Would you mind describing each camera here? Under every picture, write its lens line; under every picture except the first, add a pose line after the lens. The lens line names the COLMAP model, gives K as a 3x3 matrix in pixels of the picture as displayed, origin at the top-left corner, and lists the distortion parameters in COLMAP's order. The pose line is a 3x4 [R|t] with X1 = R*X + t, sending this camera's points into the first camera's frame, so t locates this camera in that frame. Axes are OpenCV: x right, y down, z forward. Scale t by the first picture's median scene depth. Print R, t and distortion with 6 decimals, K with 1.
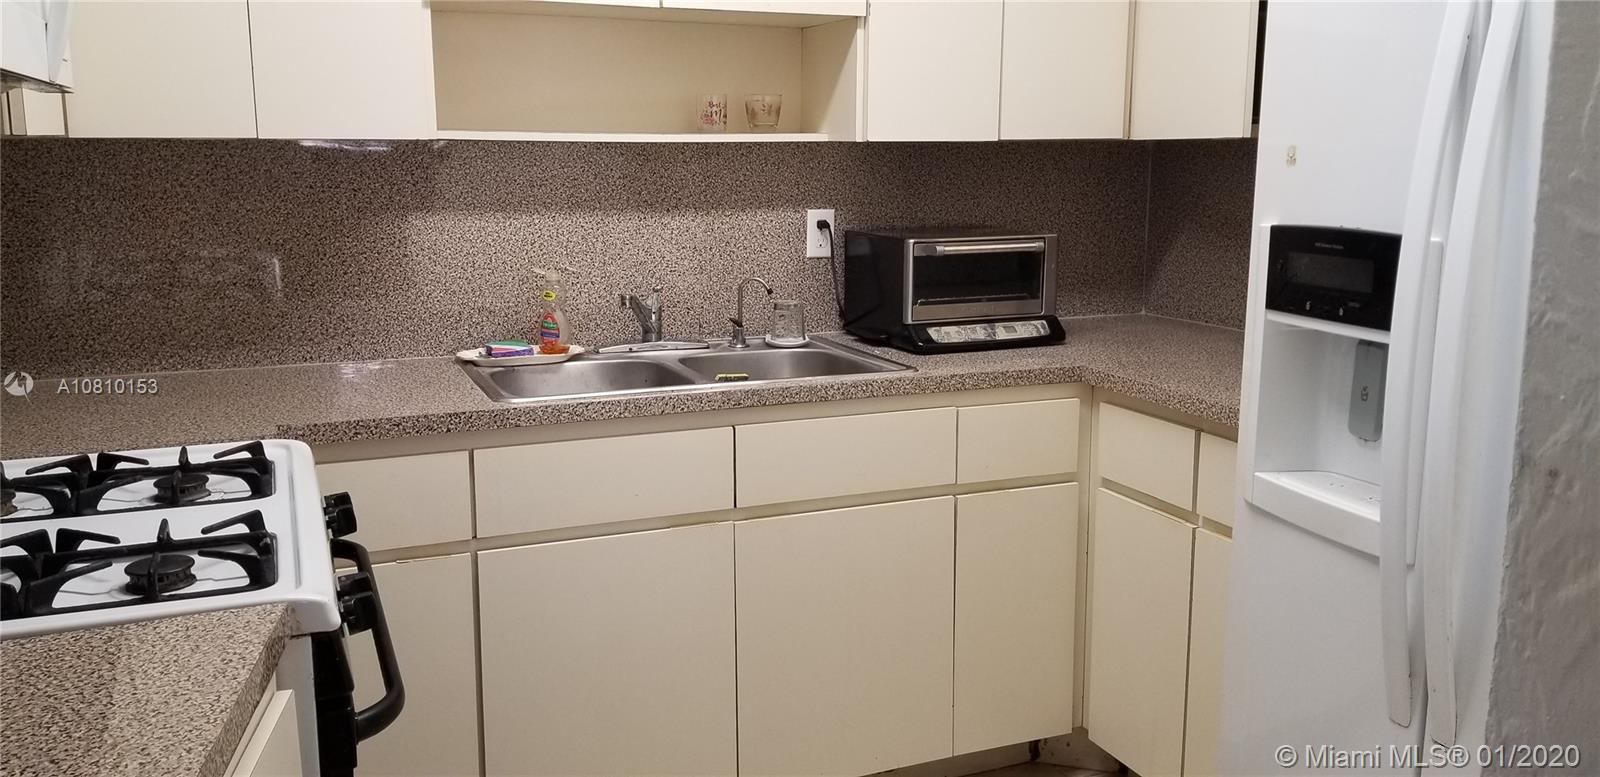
lens RADIAL K [[1289.0, 0, 811.7], [0, 1289.0, 373.8], [0, 0, 1]] dist [0.093854, -0.170929]
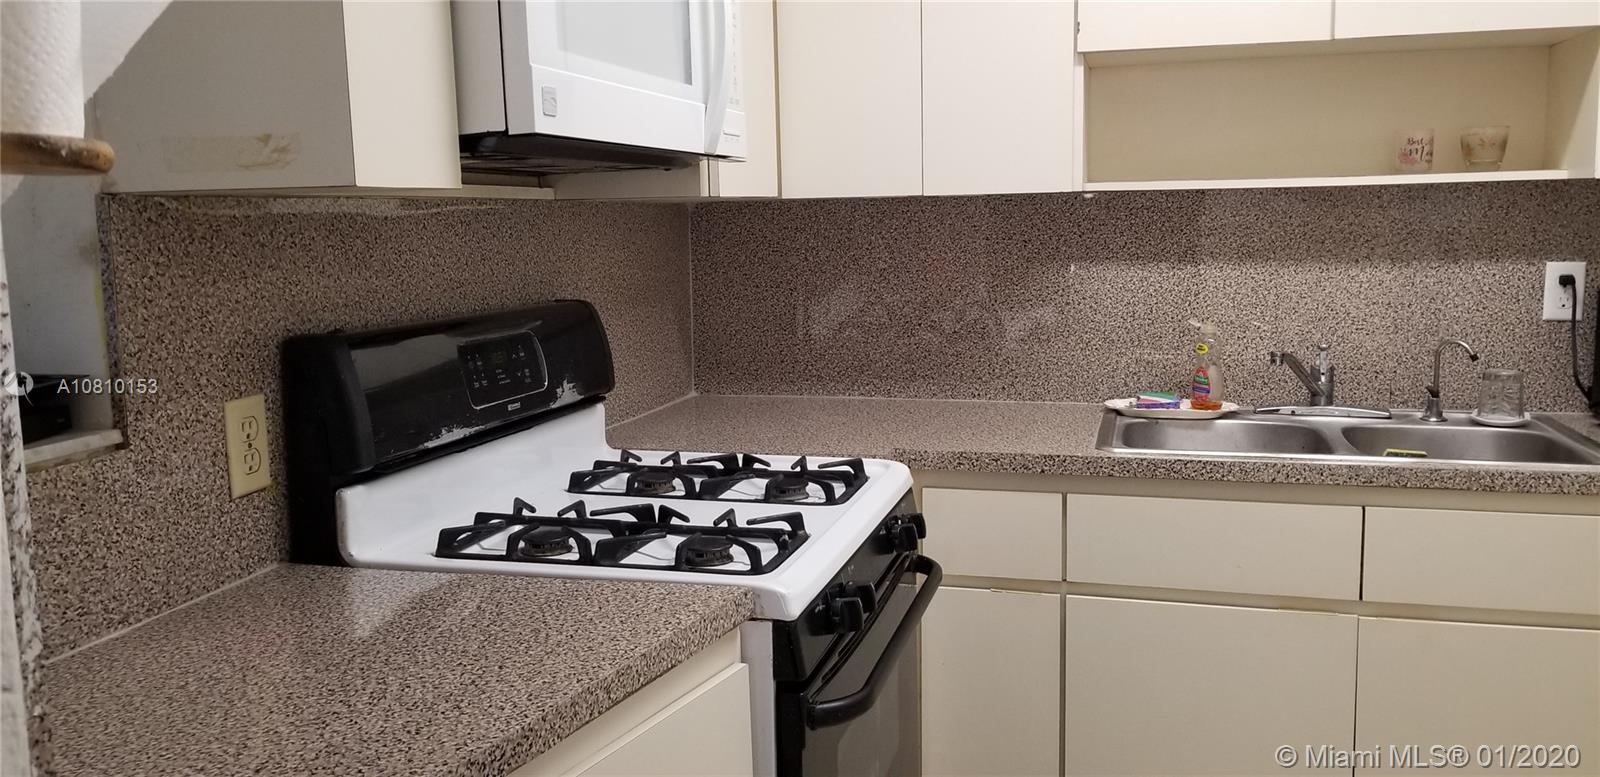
lens RADIAL K [[1289.0, 0, 791.7], [0, 1289.0, 388.6], [0, 0, 1]] dist [0.093854, -0.170929]
pose [[0.766891, 0.070636, -0.637879, 0.191879], [-0.091417, 0.995813, 0.000365, -0.003514], [0.635234, 0.058033, 0.770137, 0.067468]]
